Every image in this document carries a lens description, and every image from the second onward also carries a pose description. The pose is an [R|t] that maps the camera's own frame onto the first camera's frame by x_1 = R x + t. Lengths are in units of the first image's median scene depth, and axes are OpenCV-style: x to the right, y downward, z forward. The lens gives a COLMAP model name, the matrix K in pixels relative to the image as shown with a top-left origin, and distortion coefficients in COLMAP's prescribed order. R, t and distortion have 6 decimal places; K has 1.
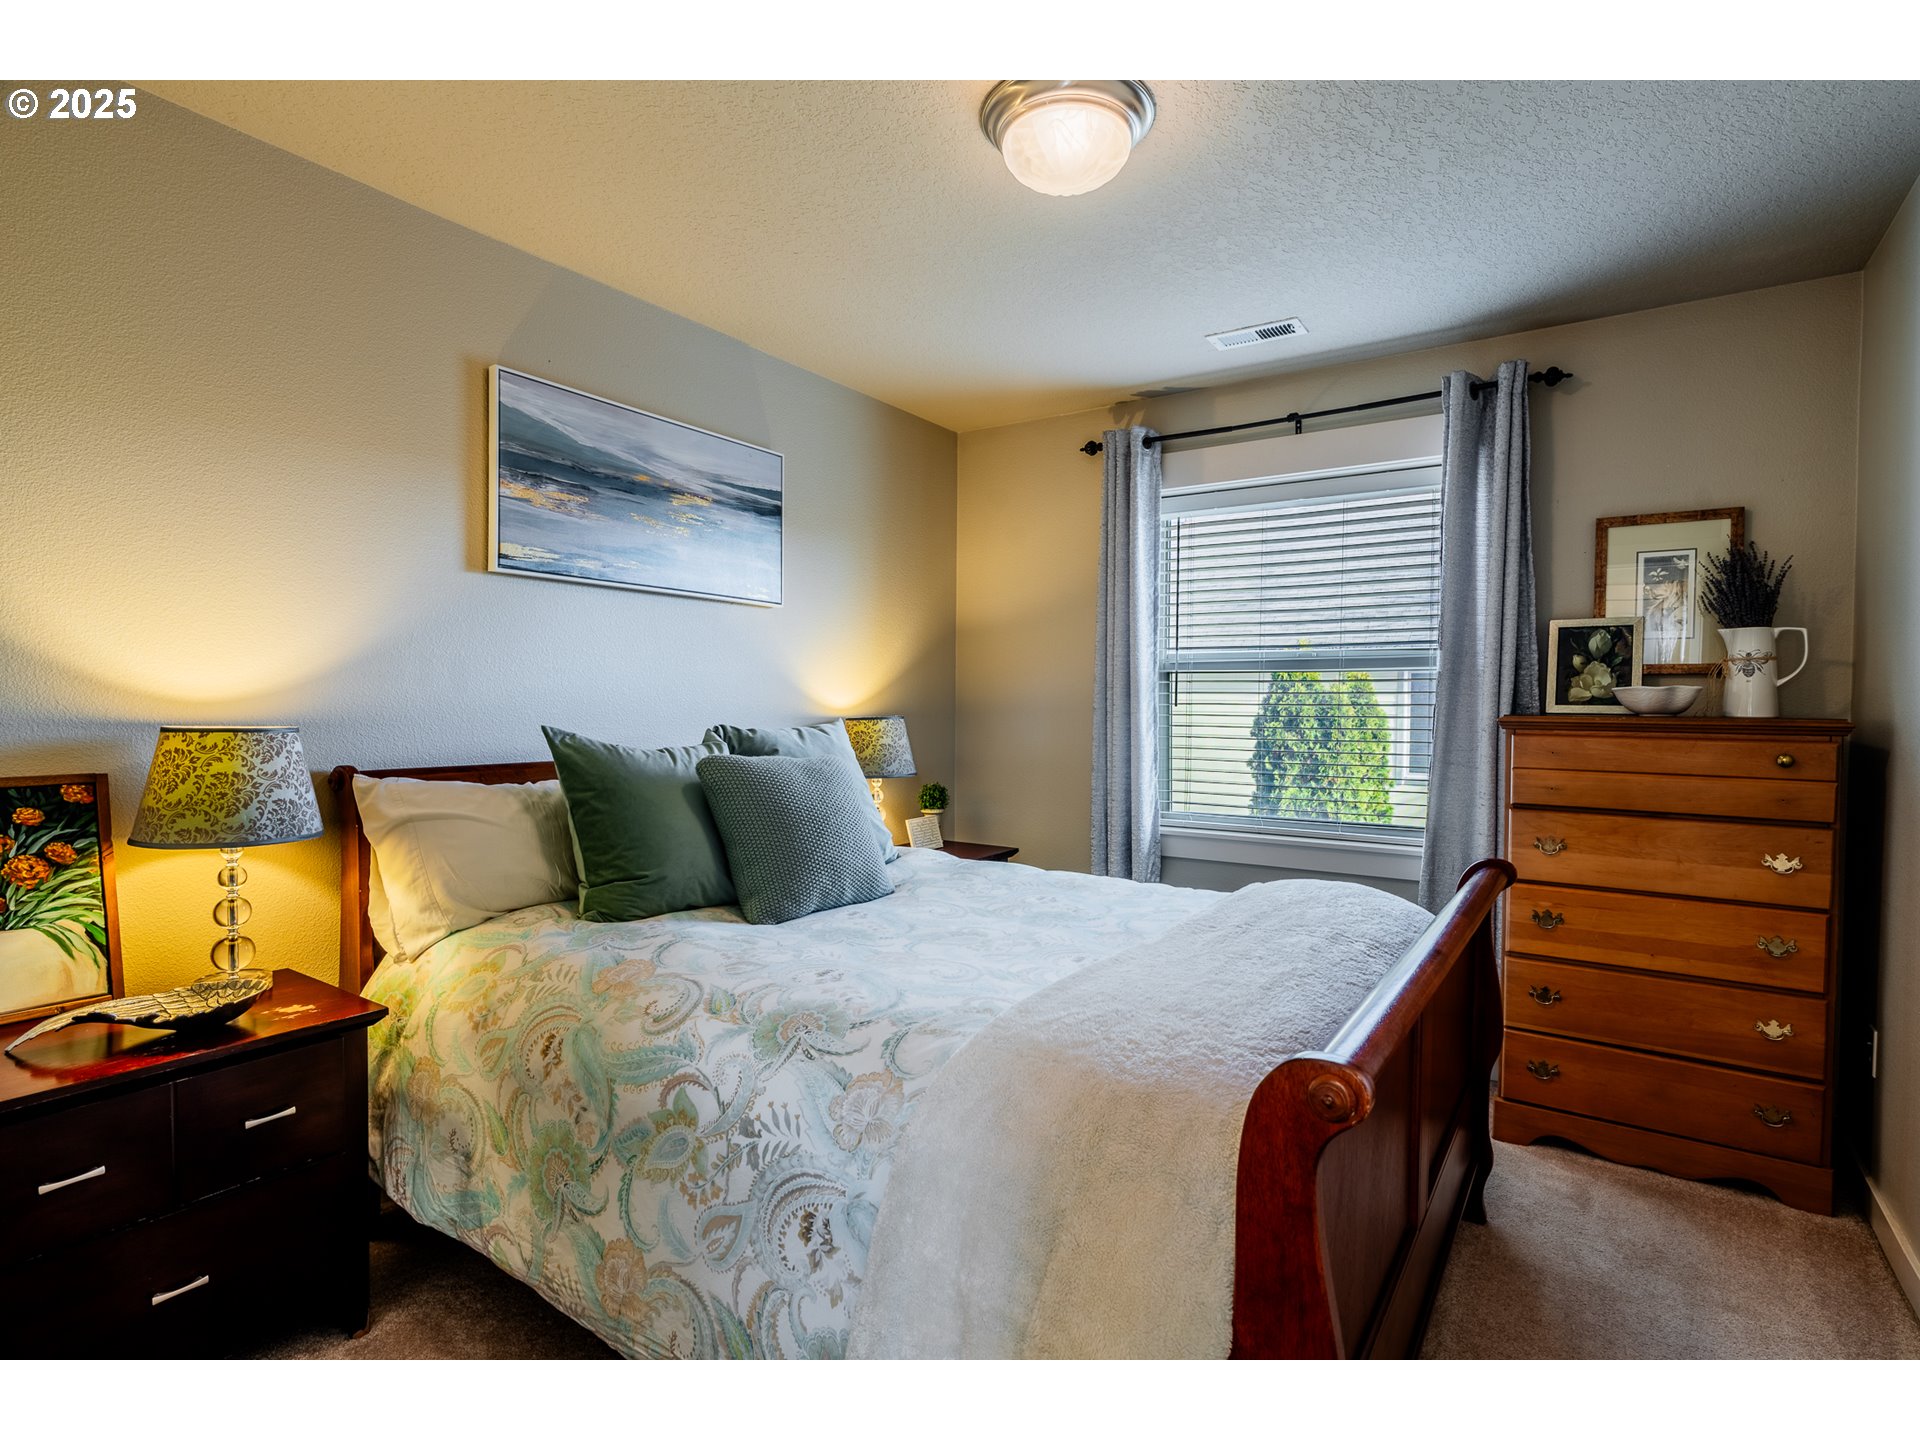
lens RADIAL K [[946.0, 0, 970.3], [0, 946.0, 719.6], [0, 0, 1]] dist [-0.003823, -0.000221]
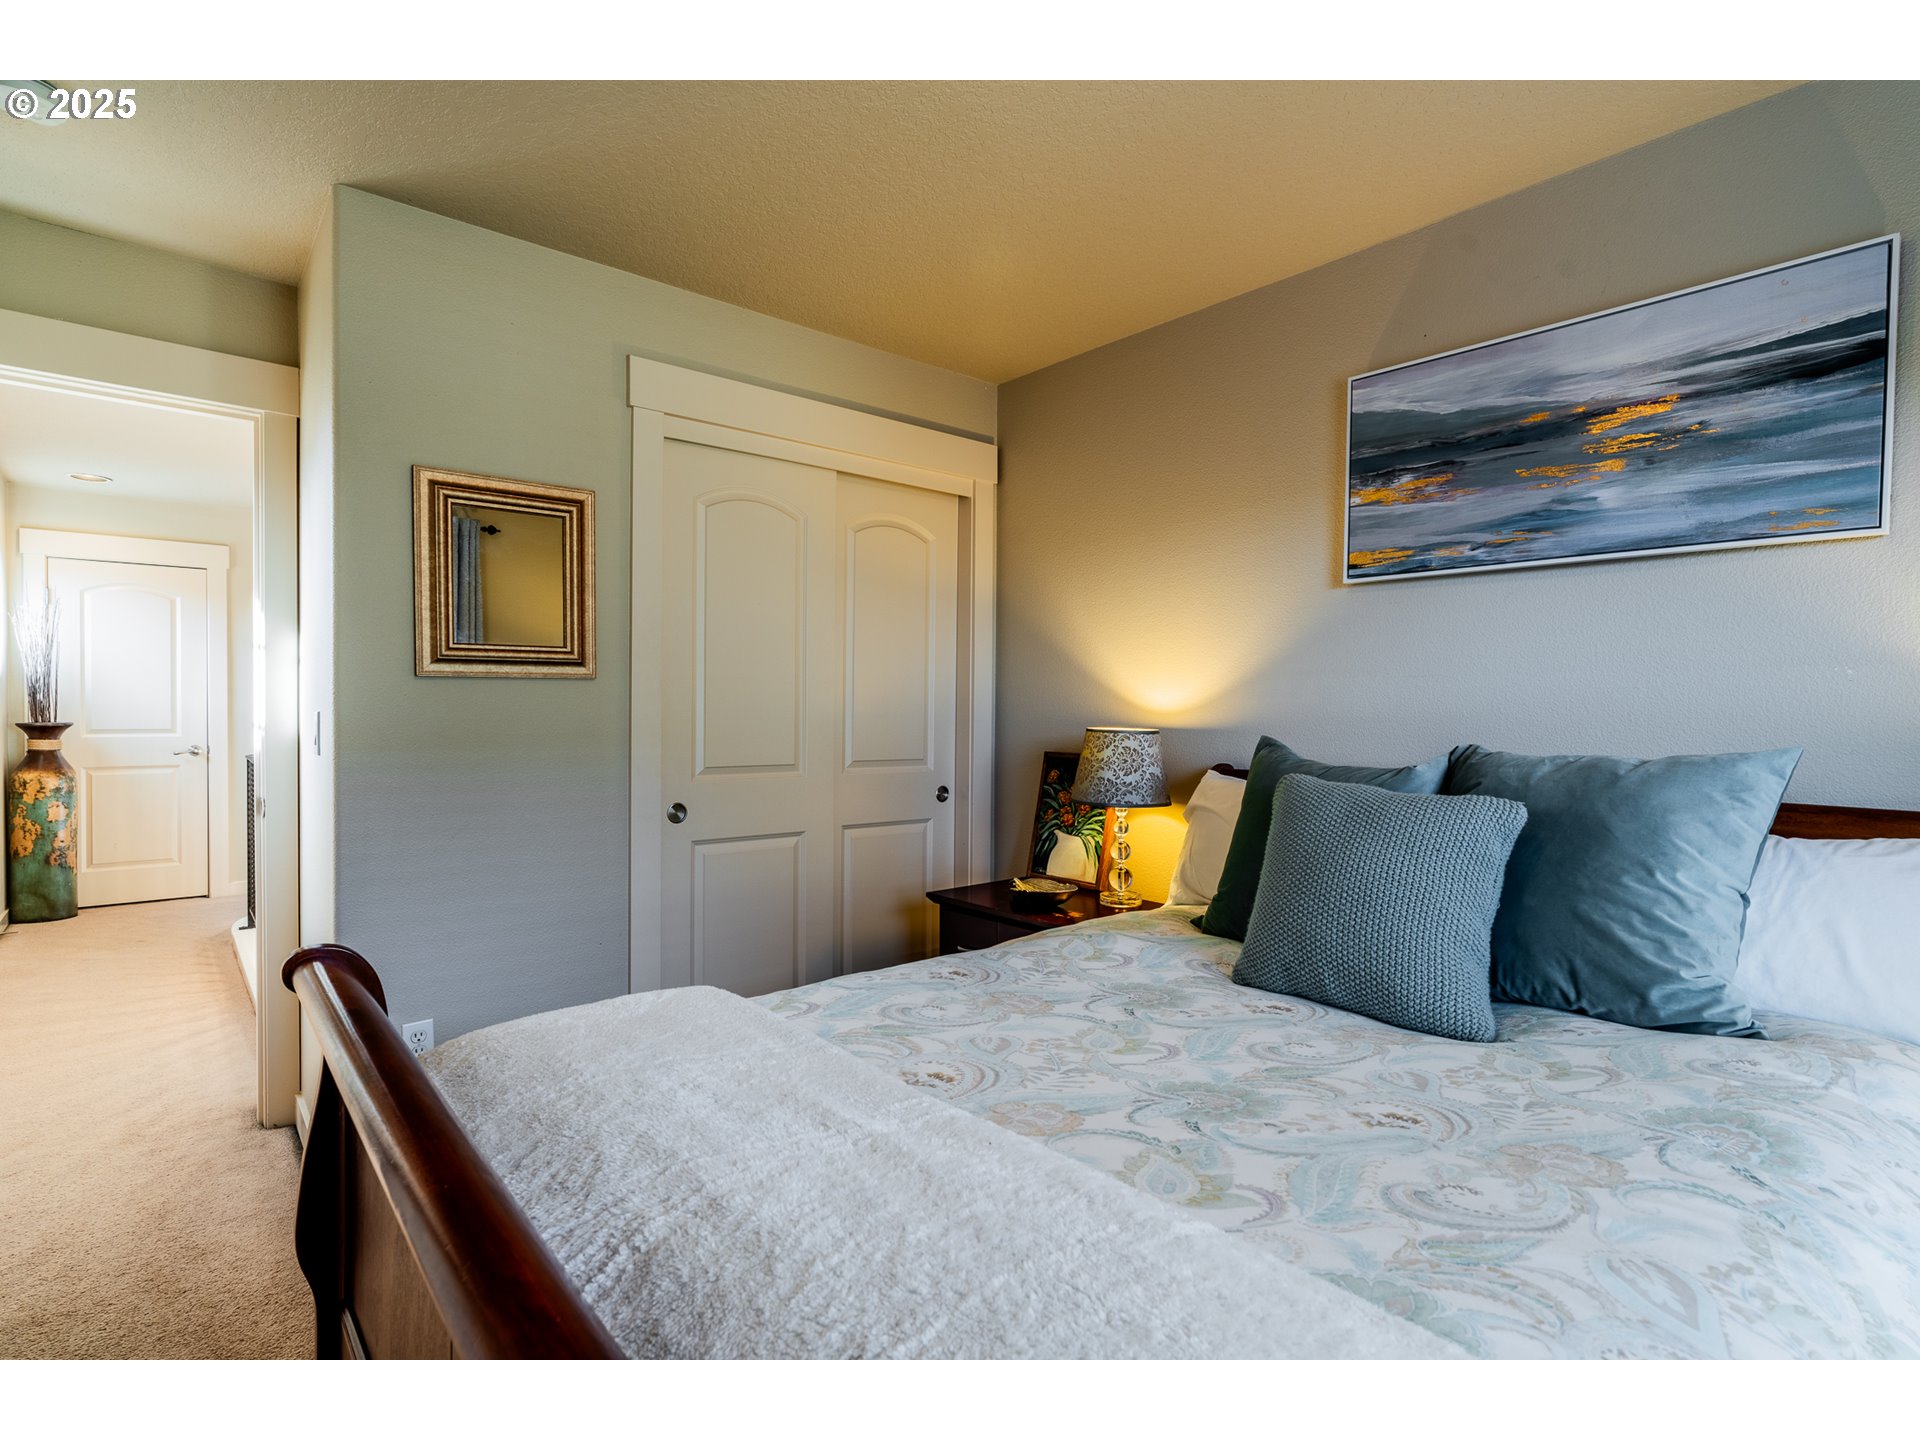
lens RADIAL K [[946.0, 0, 970.5], [0, 946.0, 721.8], [0, 0, 1]] dist [-0.003823, -0.000221]
pose [[-0.252903, 0.005806, -0.967474, 0.550334], [-0.023749, 0.999643, 0.012208, -0.011881], [0.967200, 0.026064, -0.252675, 0.835429]]
